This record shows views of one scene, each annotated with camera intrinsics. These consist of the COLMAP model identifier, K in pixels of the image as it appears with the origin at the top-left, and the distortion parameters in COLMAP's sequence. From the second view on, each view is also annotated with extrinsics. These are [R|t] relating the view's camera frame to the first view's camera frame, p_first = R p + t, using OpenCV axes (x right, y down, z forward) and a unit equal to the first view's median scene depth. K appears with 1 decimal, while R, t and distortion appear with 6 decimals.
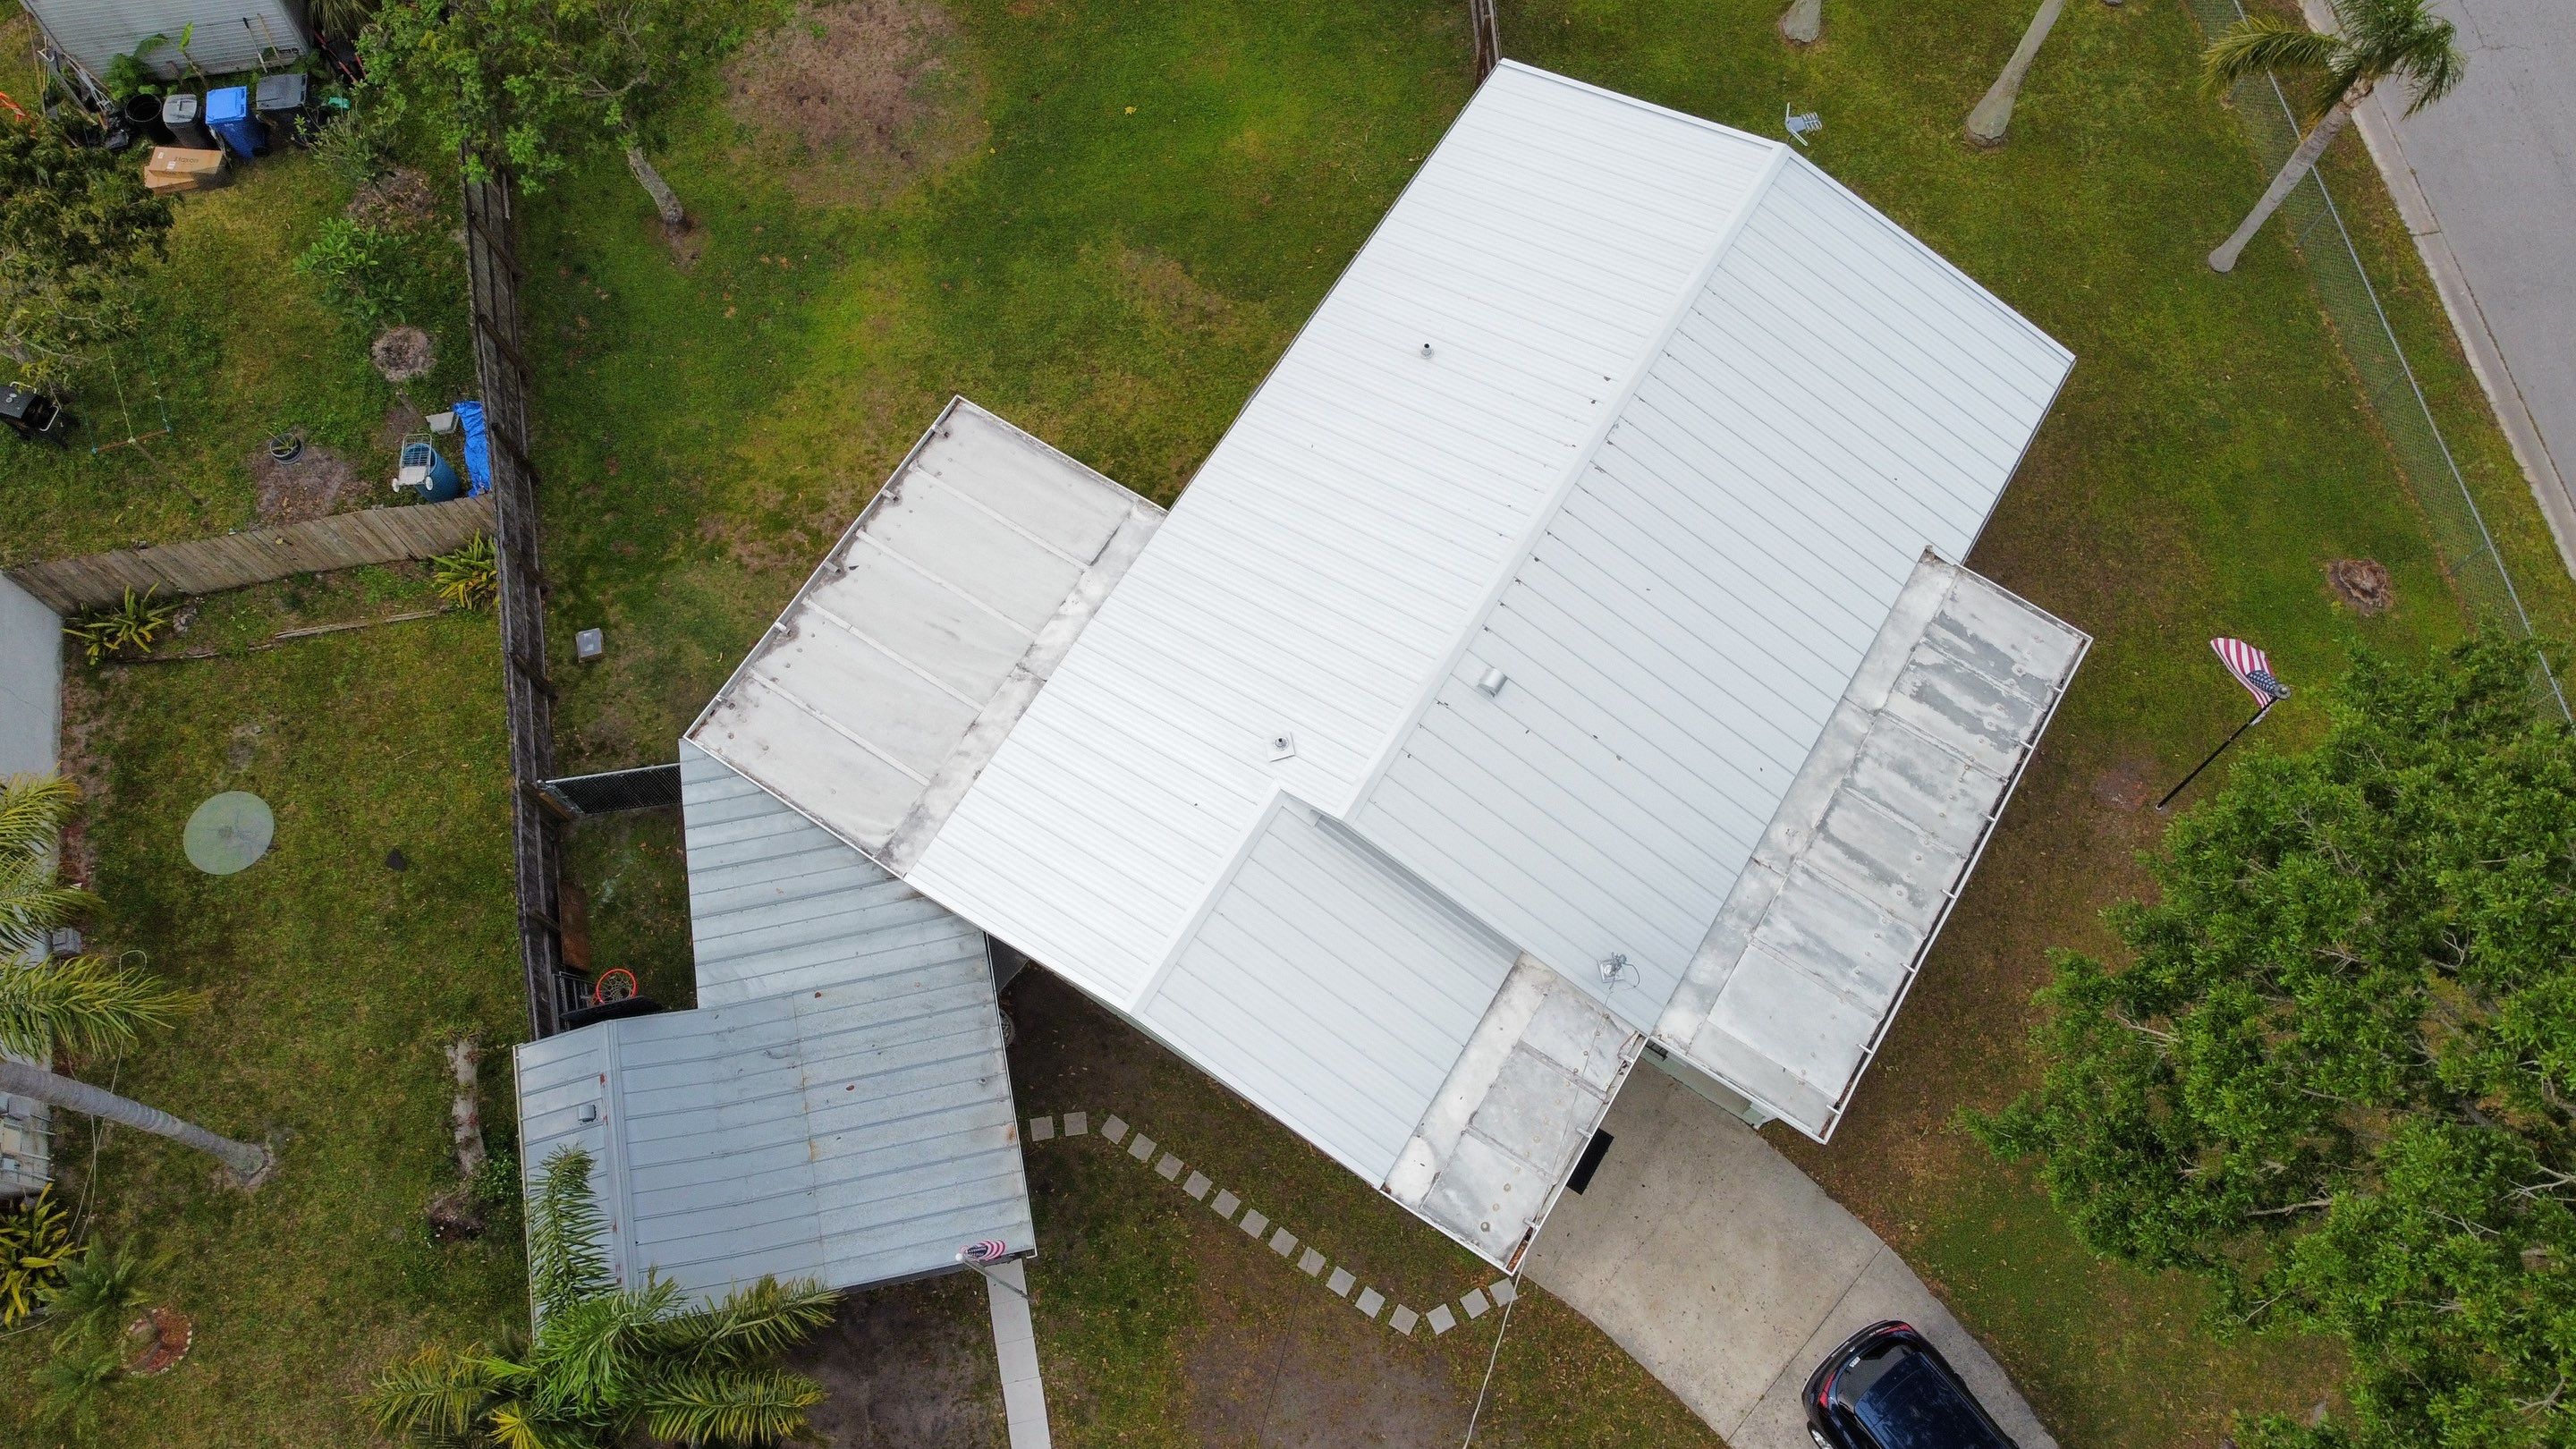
lens RADIAL K [[1956.6, 0, 1247.2], [0, 1956.6, 695.9], [0, 0, 1]] dist [0.015131, -0.027377]
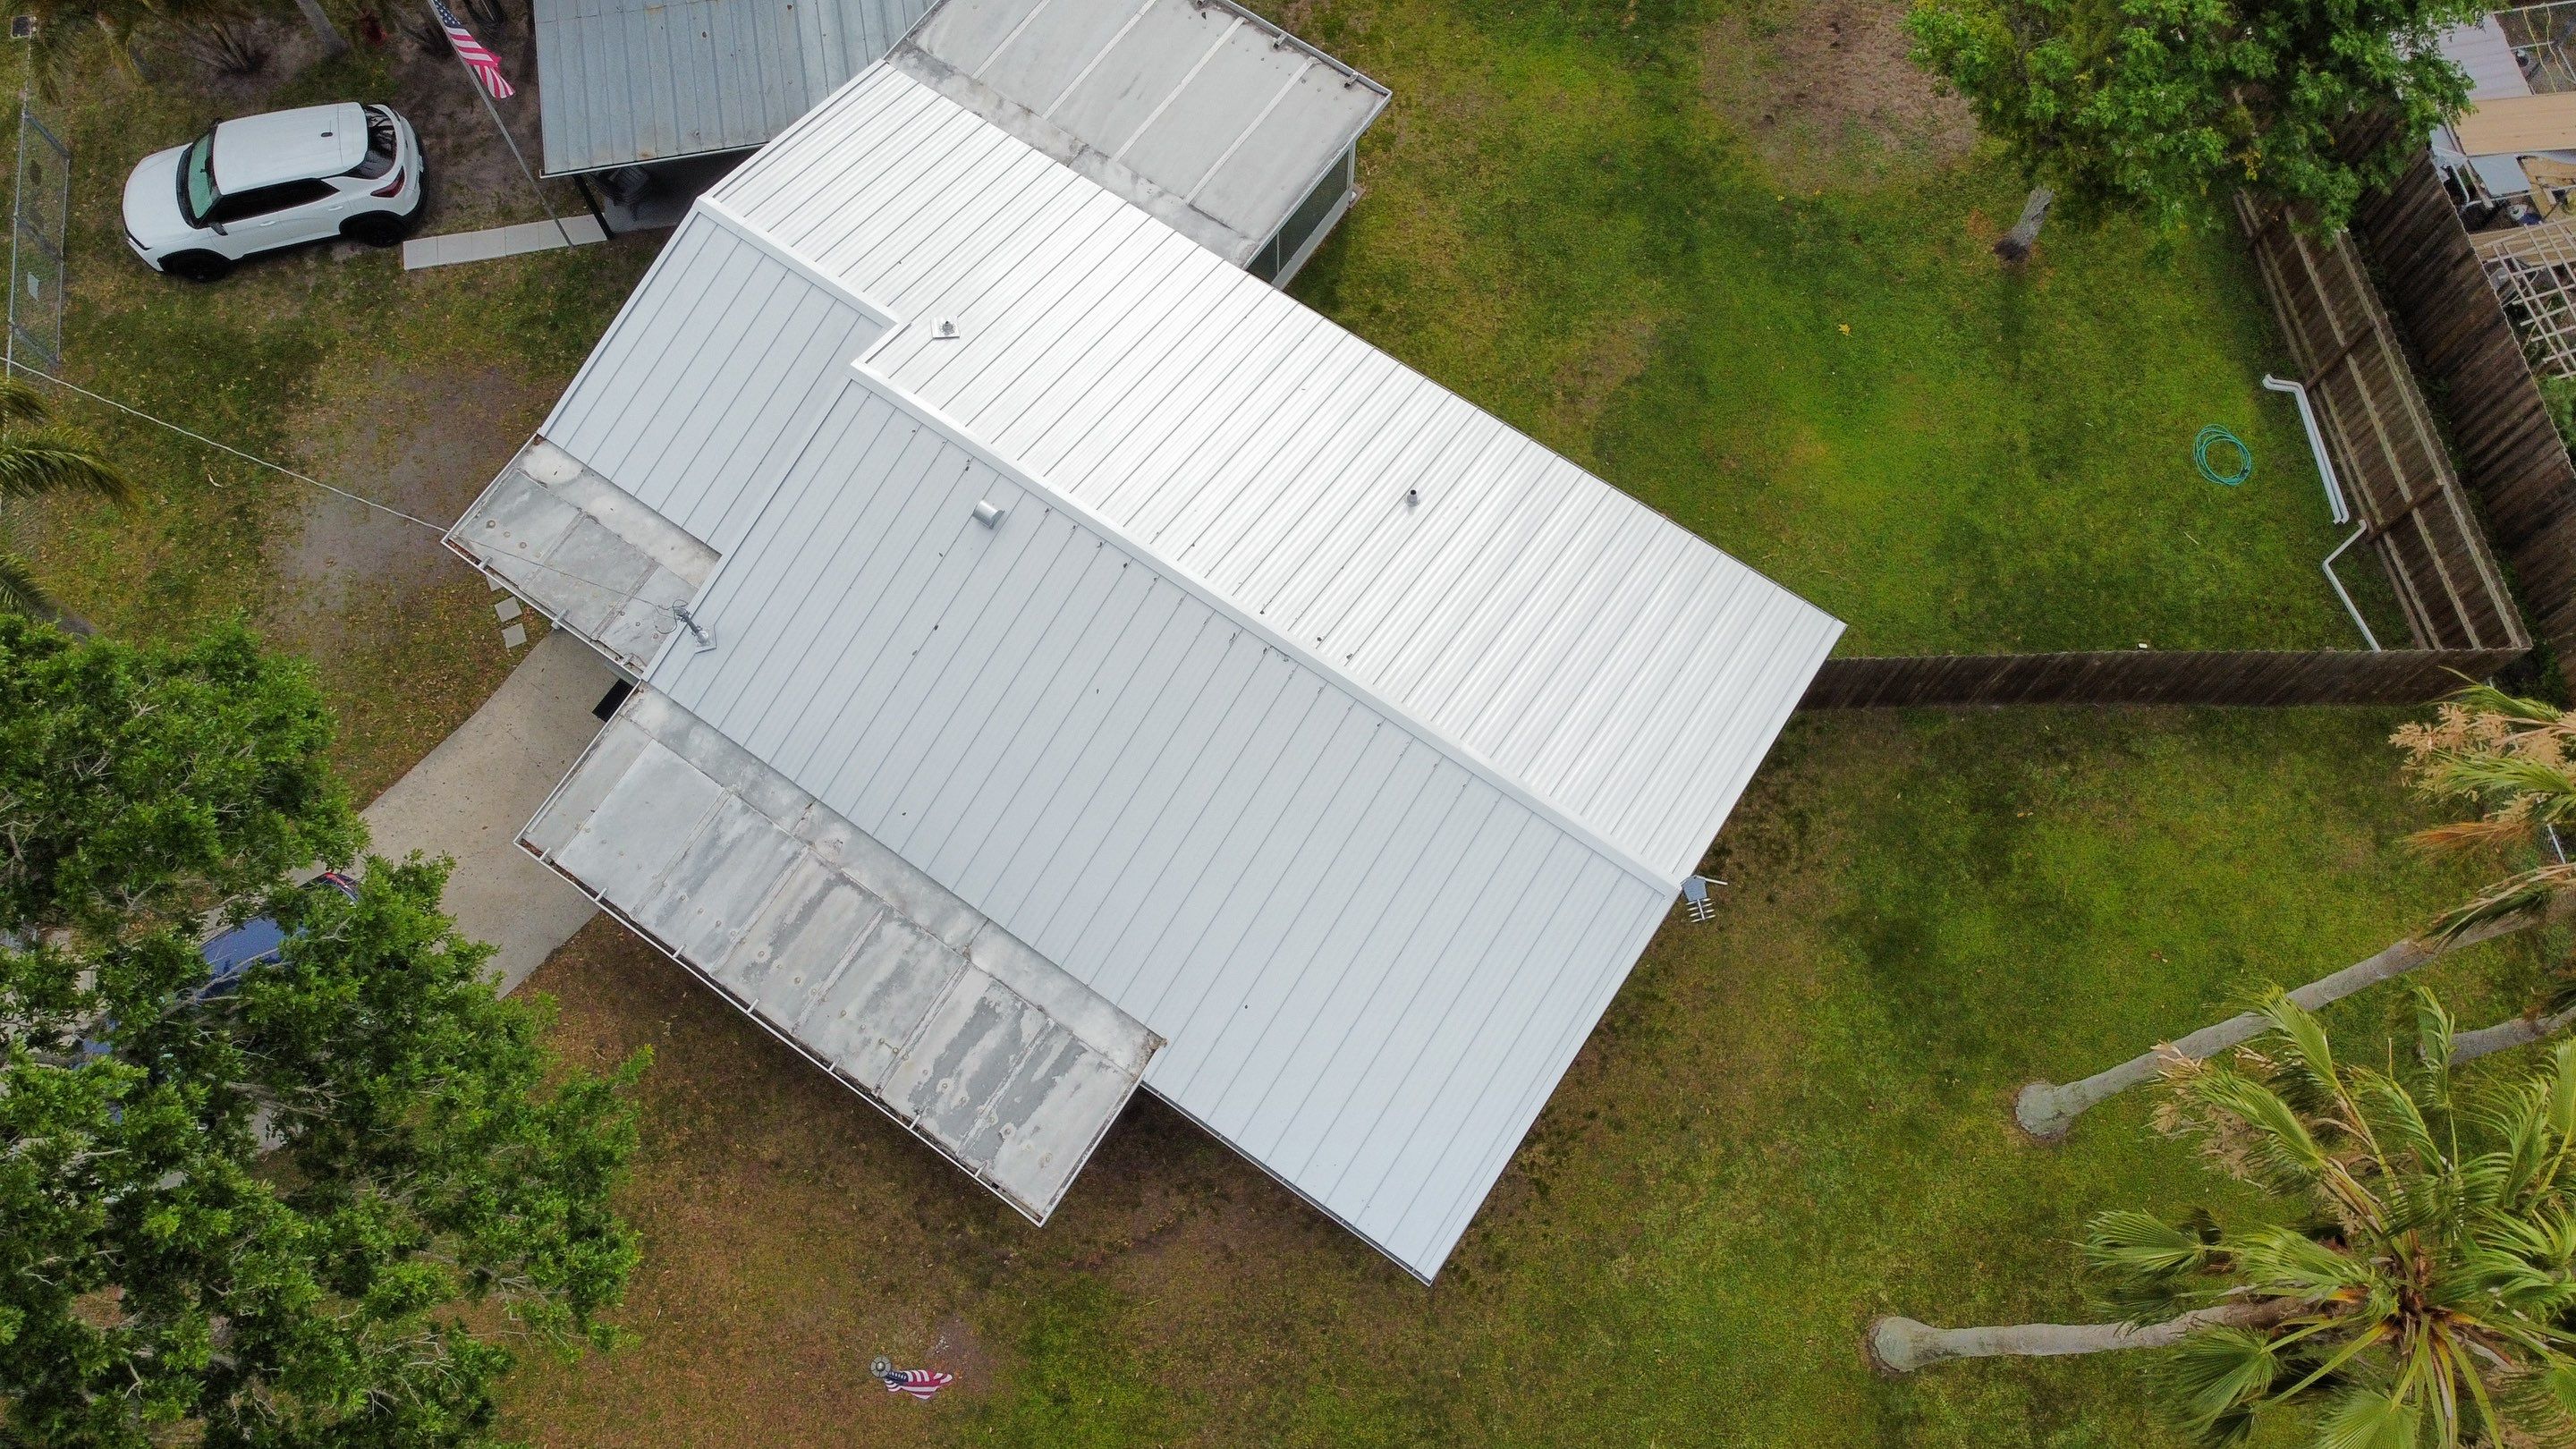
lens RADIAL K [[1956.6, 0, 1243.4], [0, 1956.6, 694.0], [0, 0, 1]] dist [0.015131, -0.027377]
pose [[-0.033527, 0.937121, -0.347391, 0.508093], [-0.927813, 0.100030, 0.359384, -0.432991], [0.371536, 0.334363, 0.866119, 0.236941]]
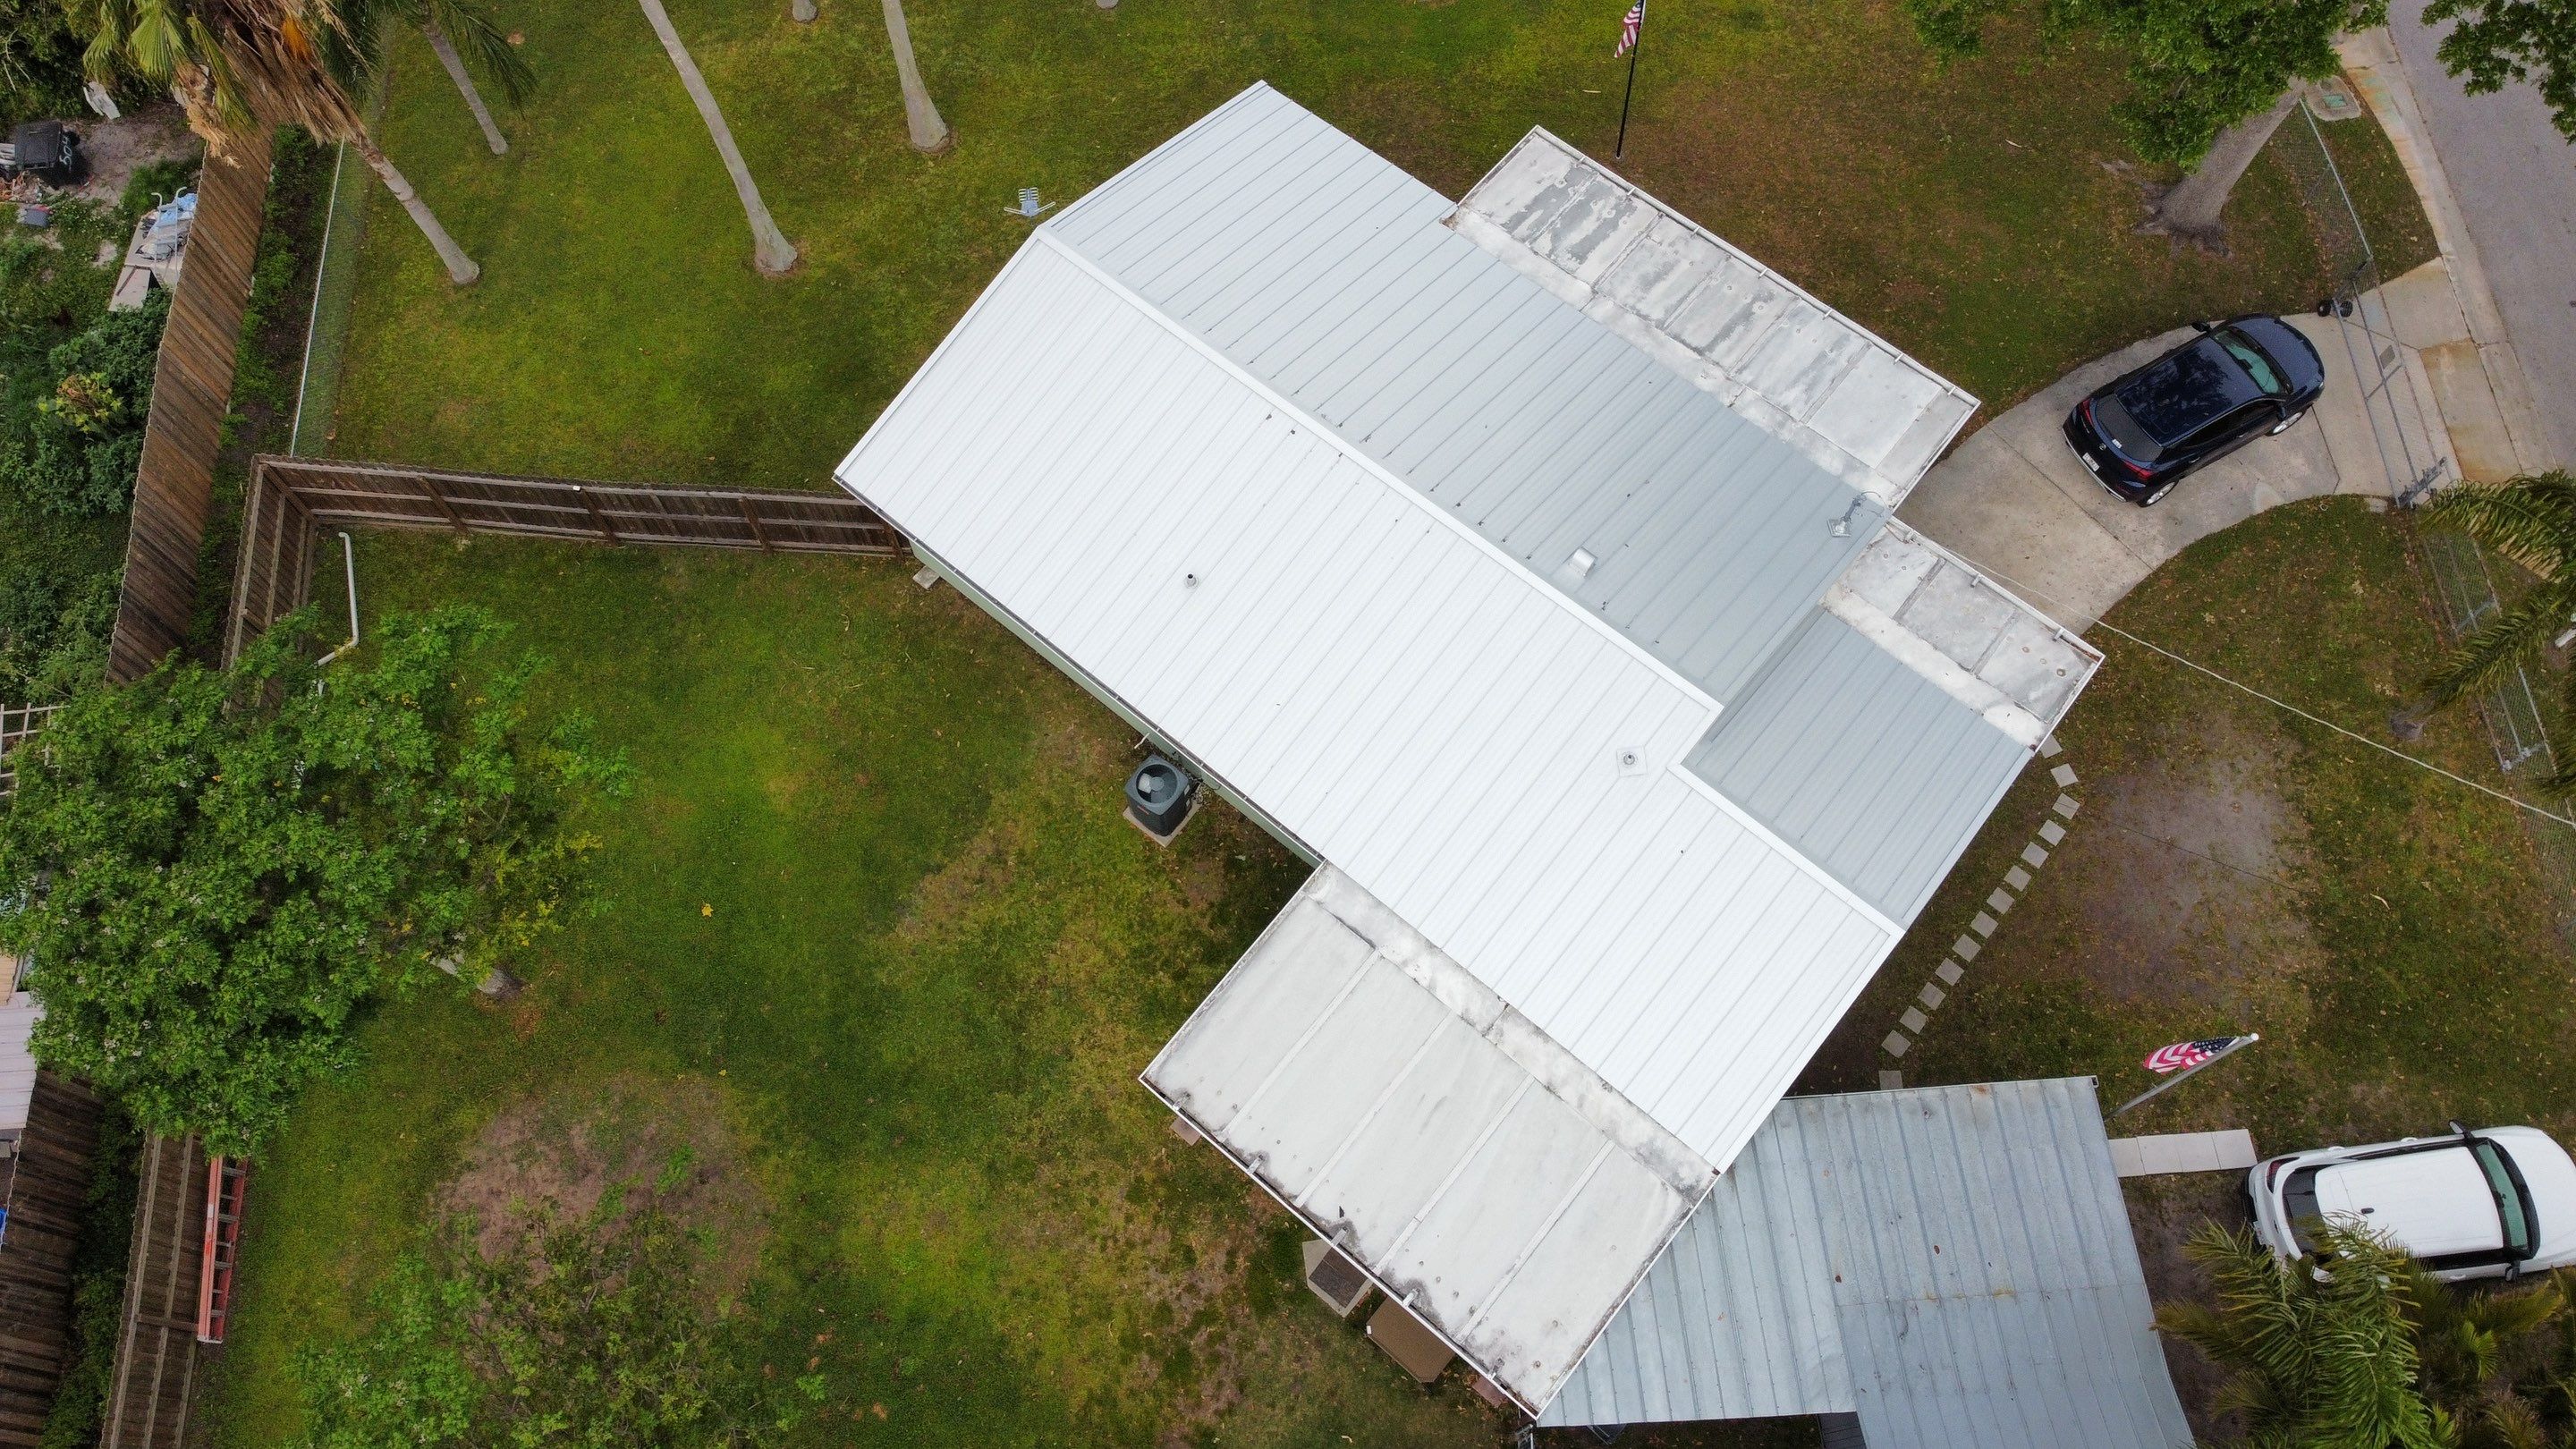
lens RADIAL K [[1956.6, 0, 1262.6], [0, 1956.6, 694.8], [0, 0, 1]] dist [0.015131, -0.027377]
pose [[0.129356, -0.901533, 0.412923, -0.369554], [0.931239, 0.253515, 0.261770, -0.398501], [-0.340677, 0.350668, 0.872337, 0.167335]]
